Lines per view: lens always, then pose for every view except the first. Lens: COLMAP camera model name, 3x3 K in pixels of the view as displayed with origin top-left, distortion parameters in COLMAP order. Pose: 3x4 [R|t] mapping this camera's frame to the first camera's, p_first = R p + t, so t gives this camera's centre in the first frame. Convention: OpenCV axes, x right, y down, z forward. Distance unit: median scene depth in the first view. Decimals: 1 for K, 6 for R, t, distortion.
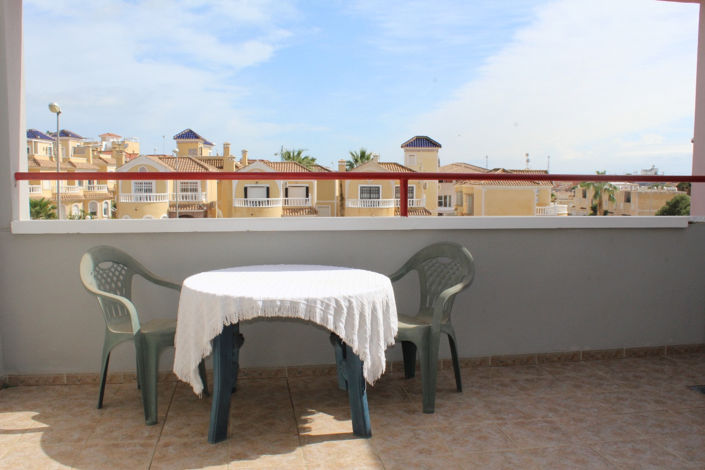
lens RADIAL K [[626.0, 0, 366.2], [0, 626.0, 235.6], [0, 0, 1]] dist [-0.160901, 0.155300]
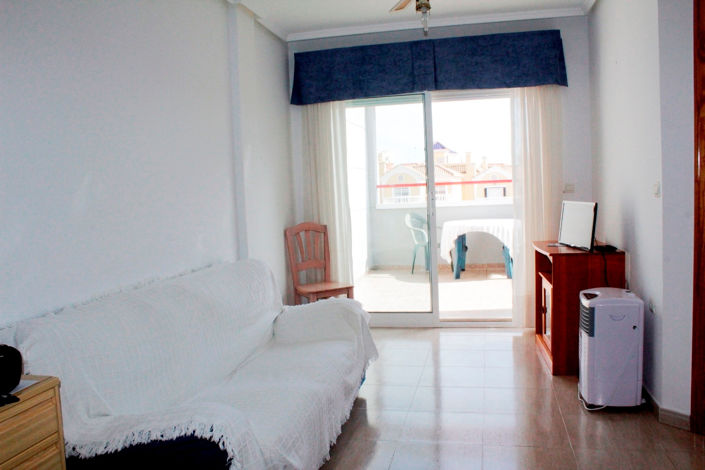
lens RADIAL K [[586.7, 0, 352.5], [0, 586.7, 235.0], [0, 0, 1]] dist [-0.168168, 0.156115]
pose [[0.911447, -0.014616, -0.411158, 0.287835], [0.015150, 0.999883, -0.001961, 0.091944], [0.411139, -0.004442, 0.911562, -1.105703]]
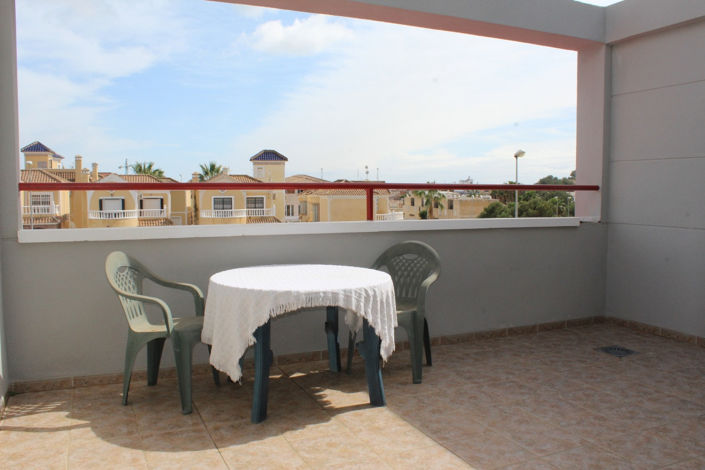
lens RADIAL K [[586.7, 0, 352.5], [0, 586.7, 235.0], [0, 0, 1]] dist [-0.168168, 0.156115]
pose [[0.970016, -0.022164, 0.242029, -0.223889], [0.025473, 0.999620, -0.010549, 0.006499], [-0.241703, 0.016398, 0.970212, -0.050190]]
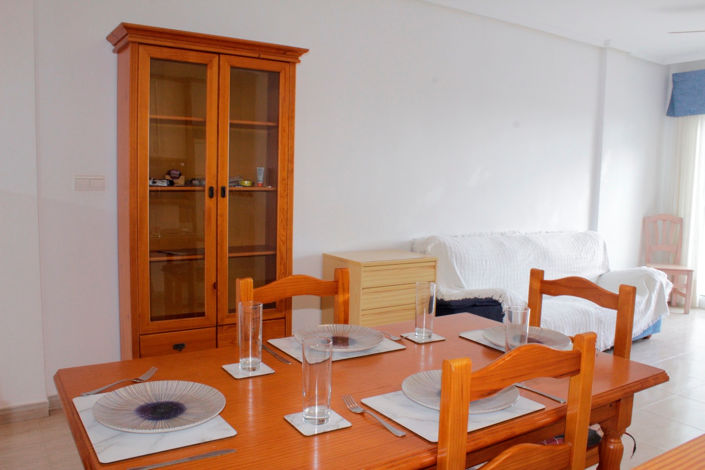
lens RADIAL K [[586.7, 0, 352.5], [0, 586.7, 235.0], [0, 0, 1]] dist [-0.168168, 0.156115]
pose [[0.371495, 0.096283, -0.923429, 0.713427], [-0.105931, 0.992509, 0.060870, 0.111220], [0.922372, 0.075207, 0.378911, -1.297127]]
